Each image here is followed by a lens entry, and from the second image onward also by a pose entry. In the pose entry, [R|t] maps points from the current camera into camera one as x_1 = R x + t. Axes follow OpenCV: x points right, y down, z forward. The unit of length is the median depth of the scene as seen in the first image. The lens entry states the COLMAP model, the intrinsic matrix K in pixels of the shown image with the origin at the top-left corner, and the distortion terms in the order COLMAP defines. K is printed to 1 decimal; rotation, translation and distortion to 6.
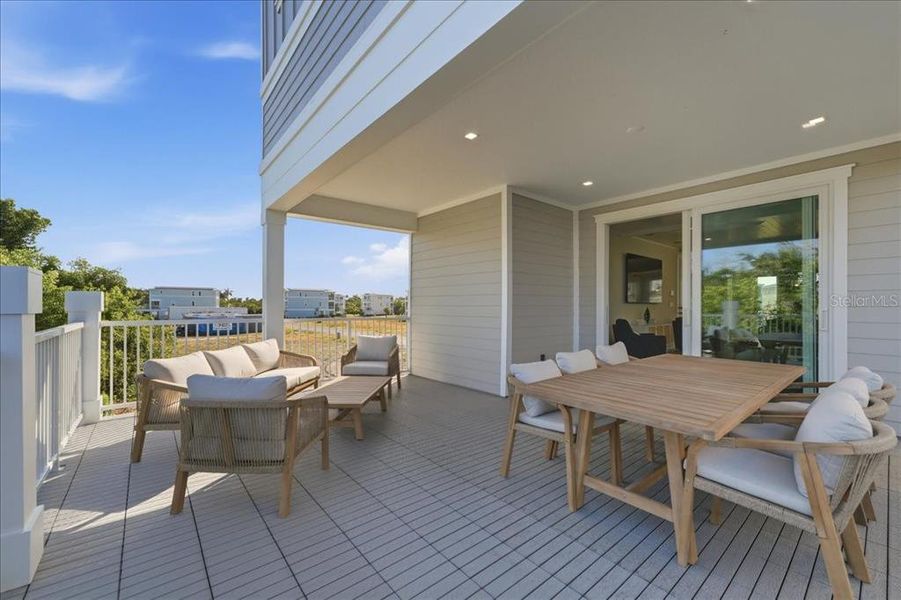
lens RADIAL K [[368.5, 0, 442.8], [0, 368.5, 302.3], [0, 0, 1]] dist [-0.084317, 0.043532]
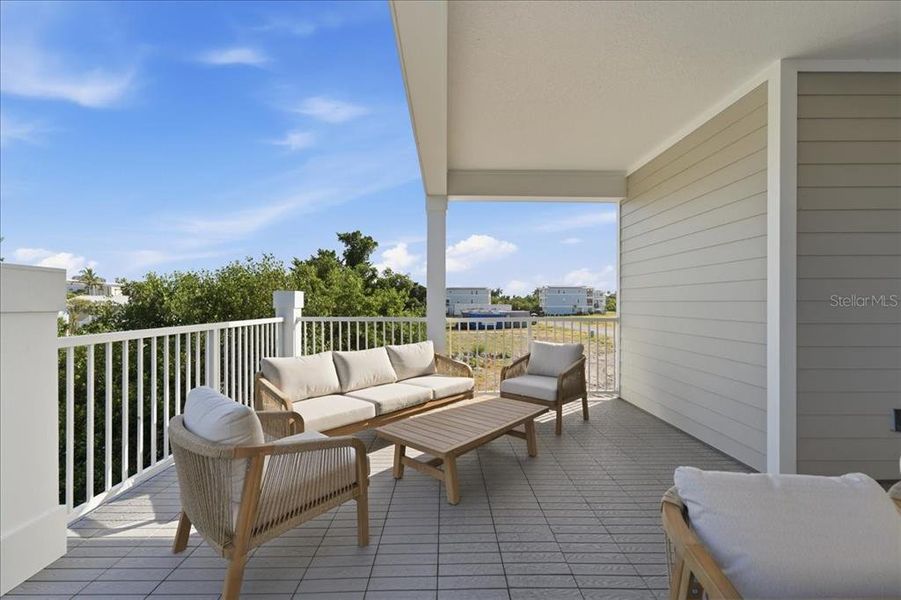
lens RADIAL K [[368.5, 0, 442.8], [0, 368.5, 302.3], [0, 0, 1]] dist [-0.084317, 0.043532]
pose [[0.766029, -0.004009, -0.642794, 0.101148], [0.009429, 0.999943, 0.005001, 0.003114], [0.642737, -0.009892, 0.766023, 0.247487]]
